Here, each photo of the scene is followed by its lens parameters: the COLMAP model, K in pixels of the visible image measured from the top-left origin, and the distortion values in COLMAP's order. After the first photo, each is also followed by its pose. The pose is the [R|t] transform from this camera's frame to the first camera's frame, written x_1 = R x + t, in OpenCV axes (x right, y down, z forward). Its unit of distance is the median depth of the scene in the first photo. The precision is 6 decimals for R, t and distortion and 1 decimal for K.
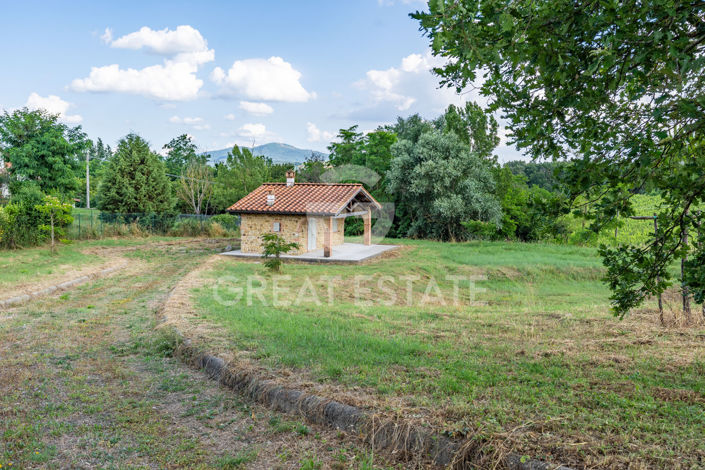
lens RADIAL K [[706.8, 0, 352.0], [0, 706.8, 235.3], [0, 0, 1]] dist [0.000299, 0.000000]
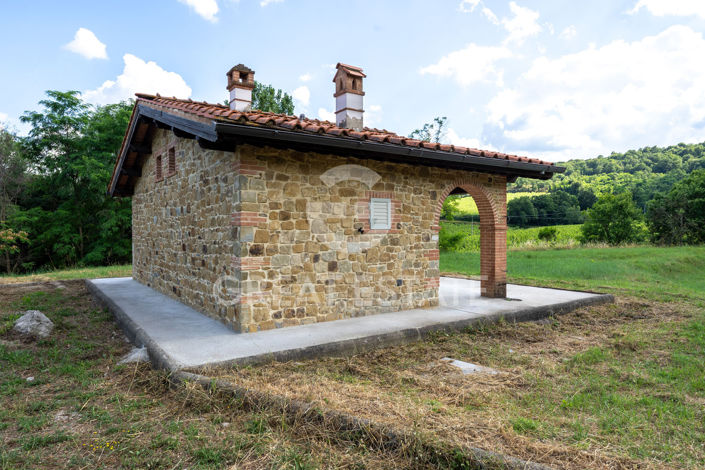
lens RADIAL K [[442.0, 0, 352.7], [0, 442.0, 233.2], [0, 0, 1]] dist [-0.003869, -0.000171]
pose [[0.591368, -0.013525, 0.806288, -0.197857], [0.072986, 0.996653, -0.036813, 0.000969], [-0.803092, 0.080618, 0.590376, 0.709600]]
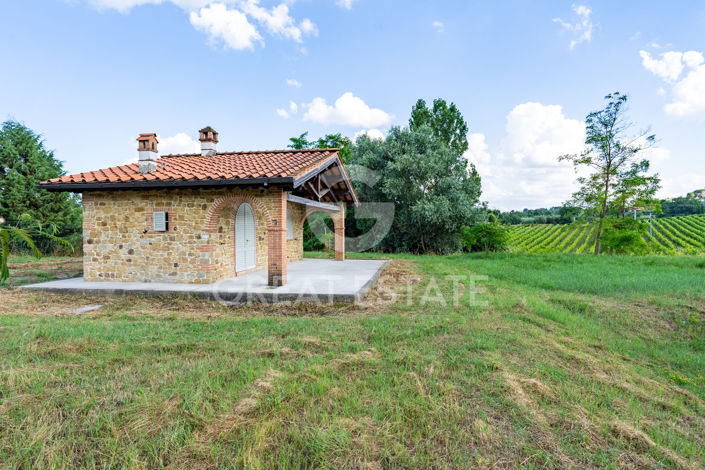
lens RADIAL K [[406.3, 0, 355.9], [0, 406.3, 230.7], [0, 0, 1]] dist [0.003578, 0.000845]
pose [[0.988380, -0.012872, 0.151456, -0.018021], [0.023447, 0.997393, -0.068242, 0.011373], [-0.150183, 0.071000, 0.986105, 0.569021]]
